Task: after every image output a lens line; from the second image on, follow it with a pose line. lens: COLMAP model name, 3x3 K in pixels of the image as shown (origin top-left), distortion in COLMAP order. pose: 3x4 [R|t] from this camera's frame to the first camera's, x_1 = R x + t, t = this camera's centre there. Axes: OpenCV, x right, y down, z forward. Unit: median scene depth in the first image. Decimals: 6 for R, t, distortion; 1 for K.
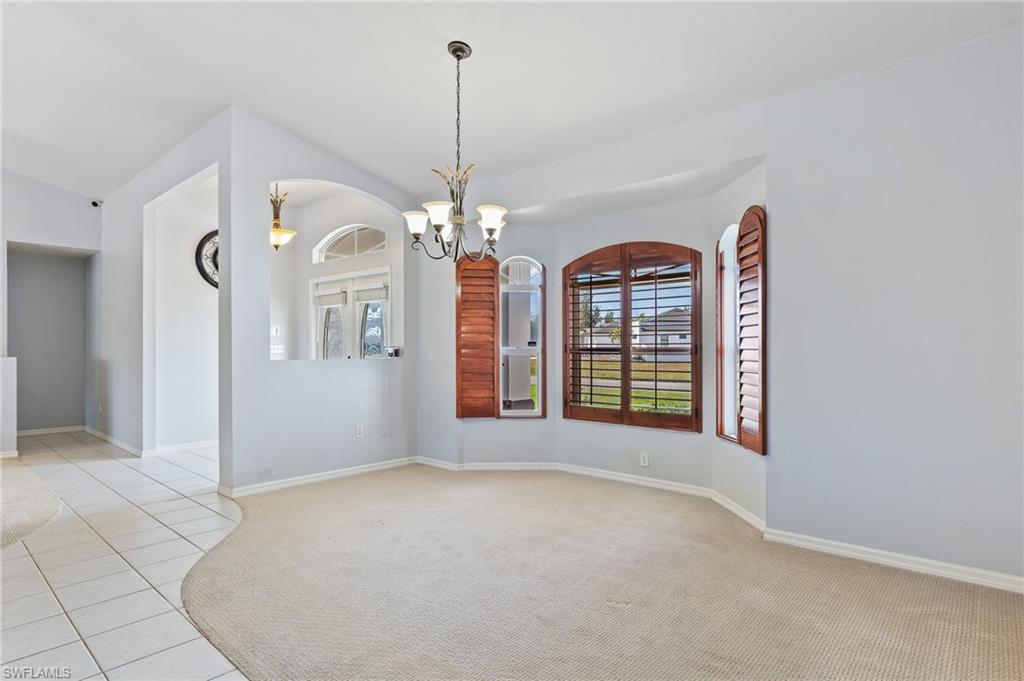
lens RADIAL K [[552.7, 0, 514.8], [0, 552.7, 339.7], [0, 0, 1]] dist [-0.004211, -0.000574]
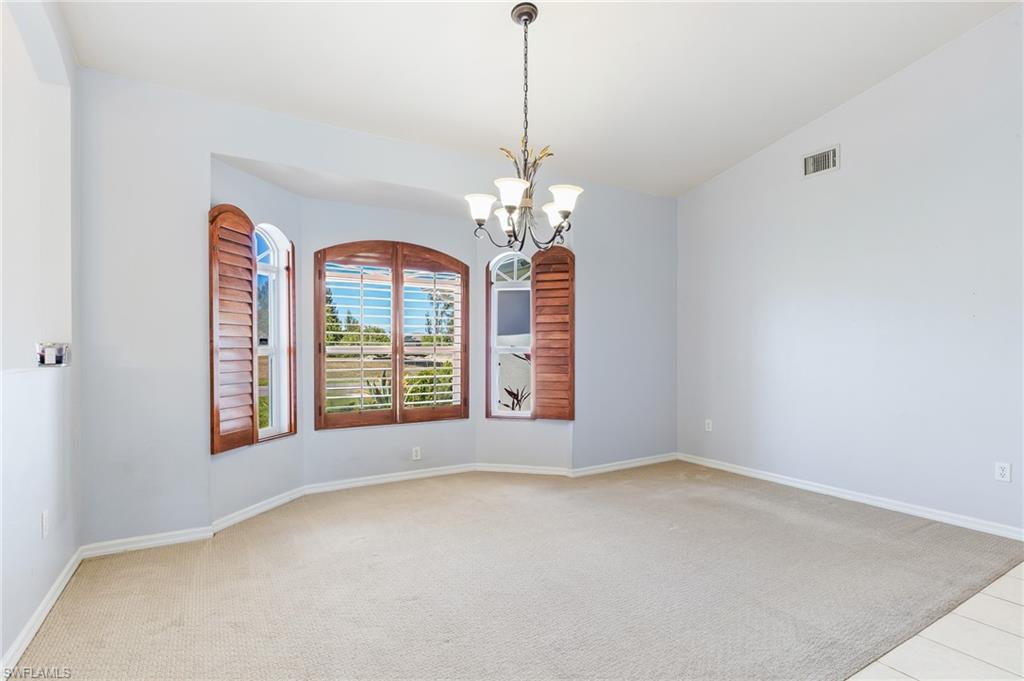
lens RADIAL K [[500.9, 0, 515.1], [0, 500.9, 350.0], [0, 0, 1]] dist [0.001242, 0.000457]
pose [[0.293604, -0.002309, 0.955924, -0.618879], [-0.014901, 0.999865, 0.006992, 0.010634], [-0.955811, -0.016297, 0.293530, 0.544247]]
